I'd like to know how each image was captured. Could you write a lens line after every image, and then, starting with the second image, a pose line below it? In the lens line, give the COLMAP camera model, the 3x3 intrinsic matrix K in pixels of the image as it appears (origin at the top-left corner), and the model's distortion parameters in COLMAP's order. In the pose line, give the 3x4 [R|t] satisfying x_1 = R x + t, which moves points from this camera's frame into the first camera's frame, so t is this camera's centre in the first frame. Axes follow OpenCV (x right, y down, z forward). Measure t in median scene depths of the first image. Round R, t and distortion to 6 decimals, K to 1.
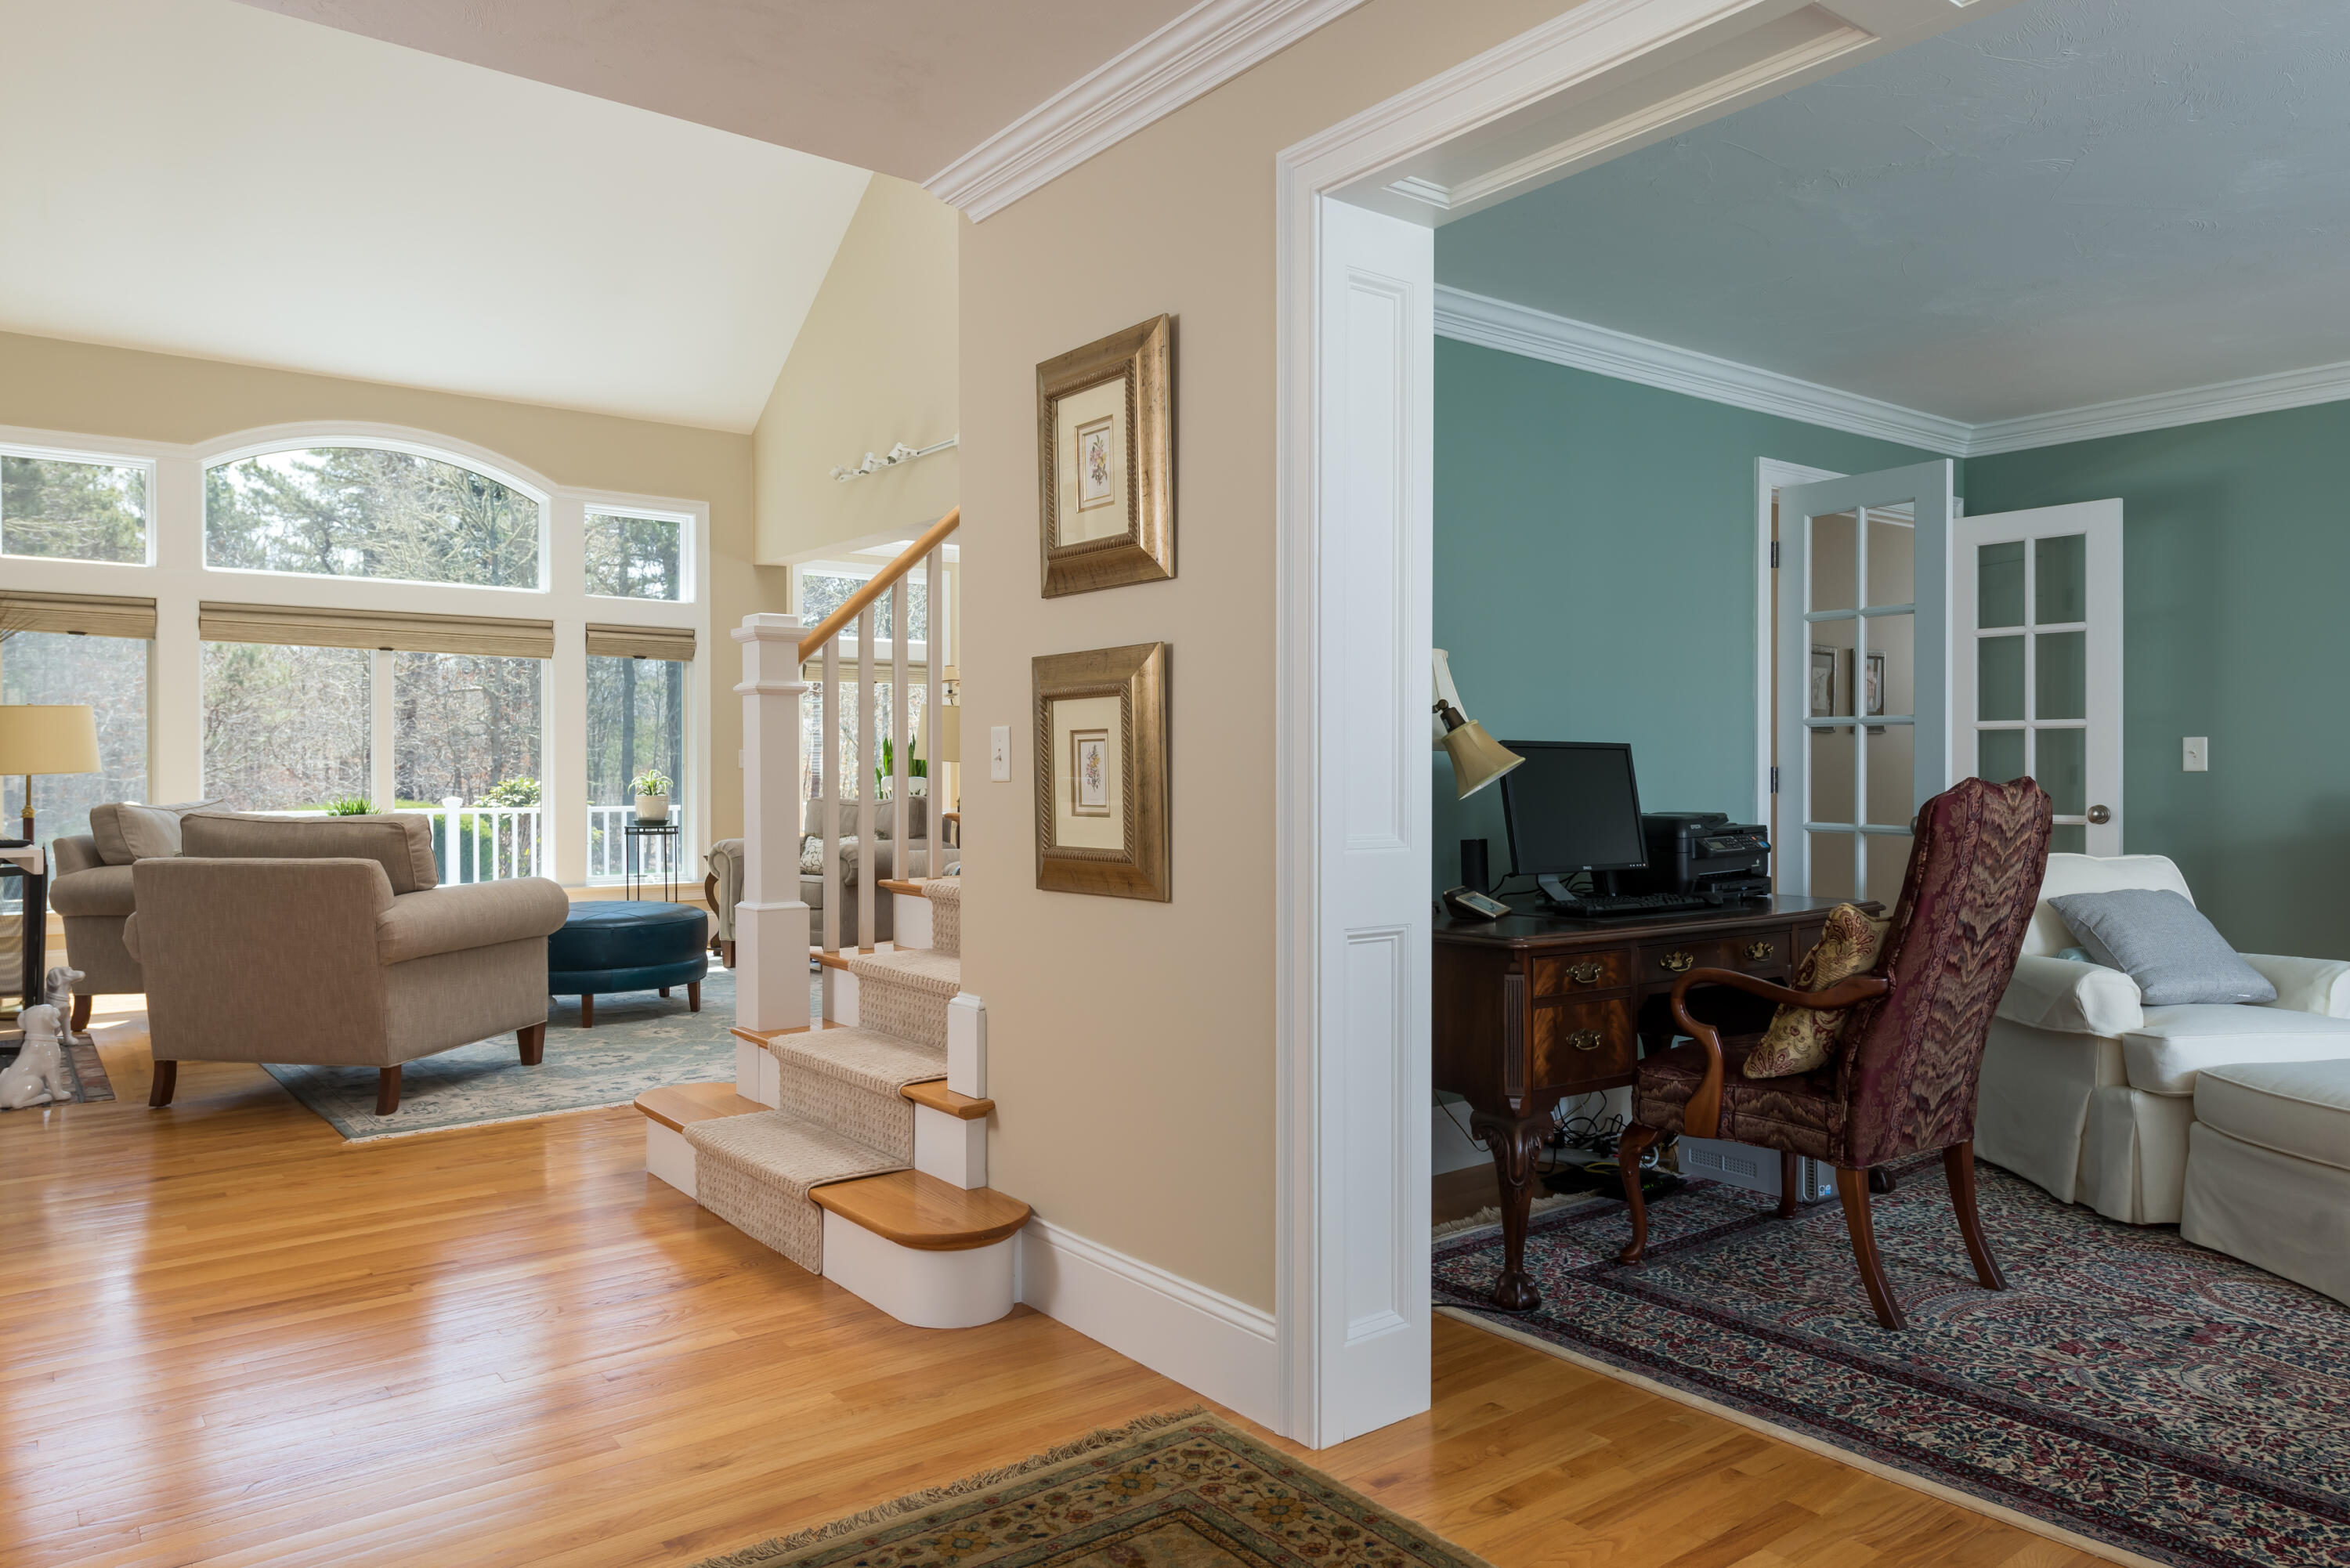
lens RADIAL K [[1582.2, 0, 1166.9], [0, 1582.2, 769.8], [0, 0, 1]] dist [0.011551, -0.015479]
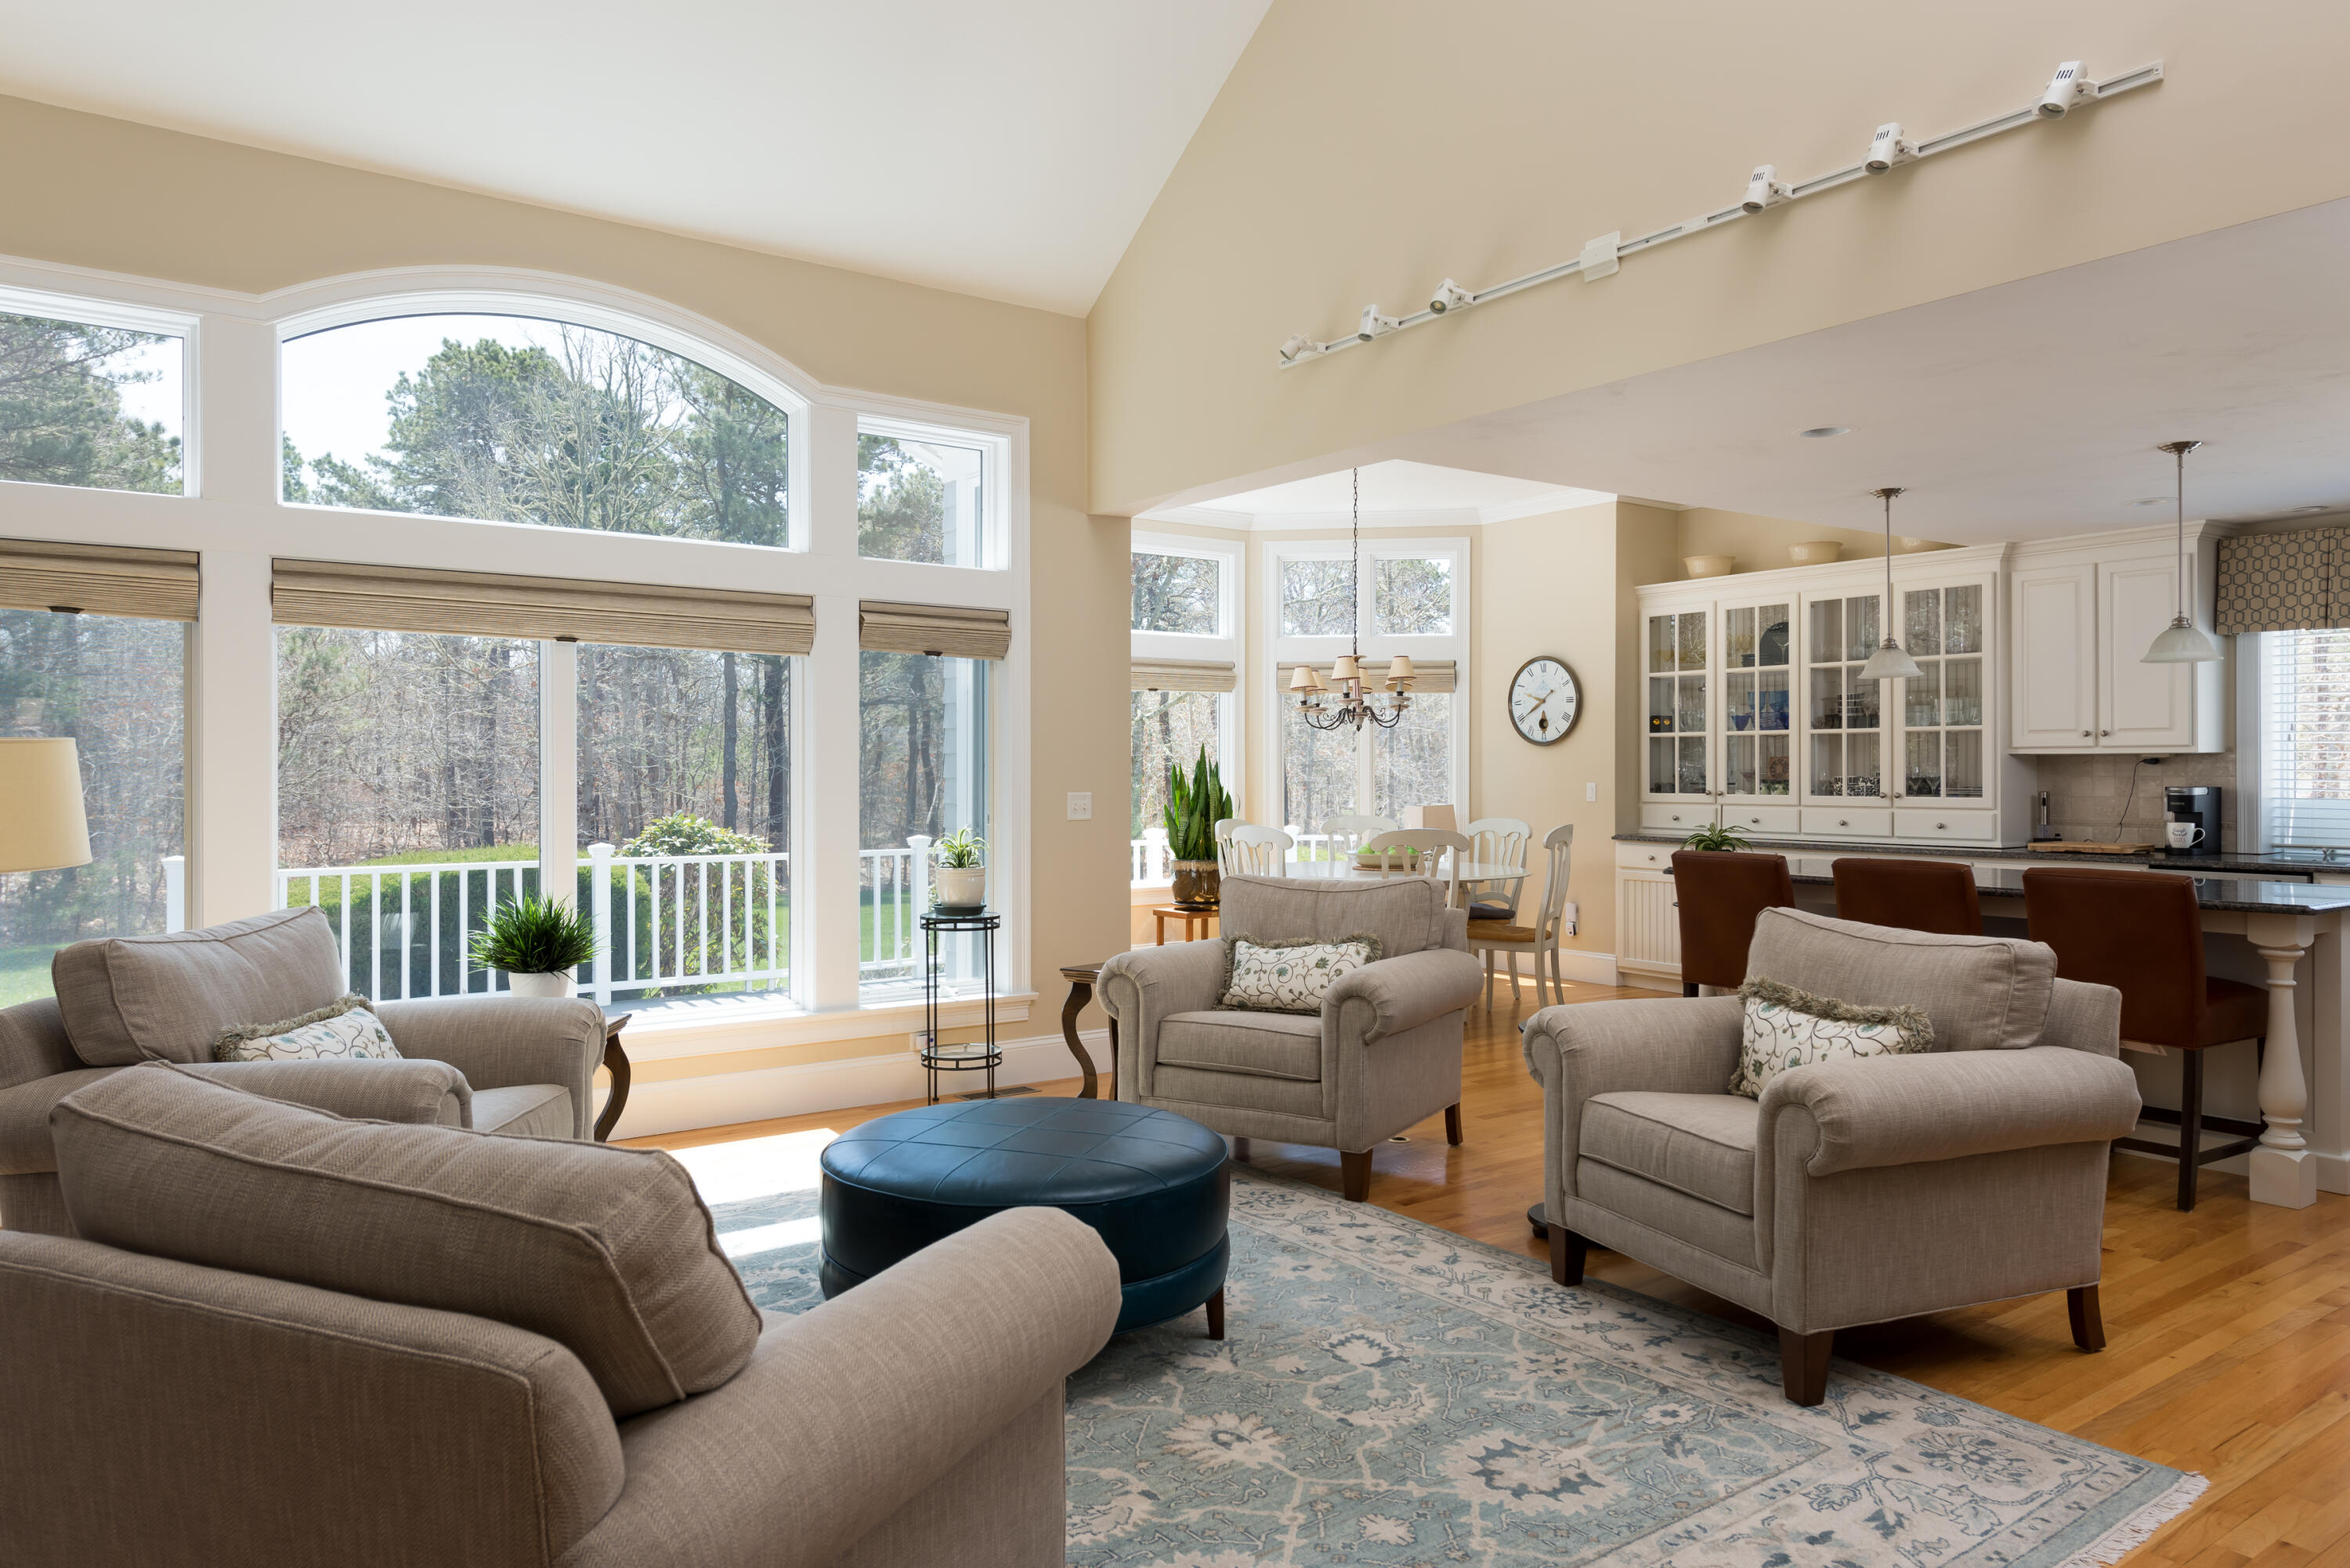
lens RADIAL K [[1582.2, 0, 1157.1], [0, 1582.2, 784.8], [0, 0, 1]] dist [0.011551, -0.015479]
pose [[0.999242, 0.001712, -0.038903, -0.218321], [-0.001490, 0.999982, 0.005732, -0.021114], [0.038912, -0.005670, 0.999227, 0.358565]]
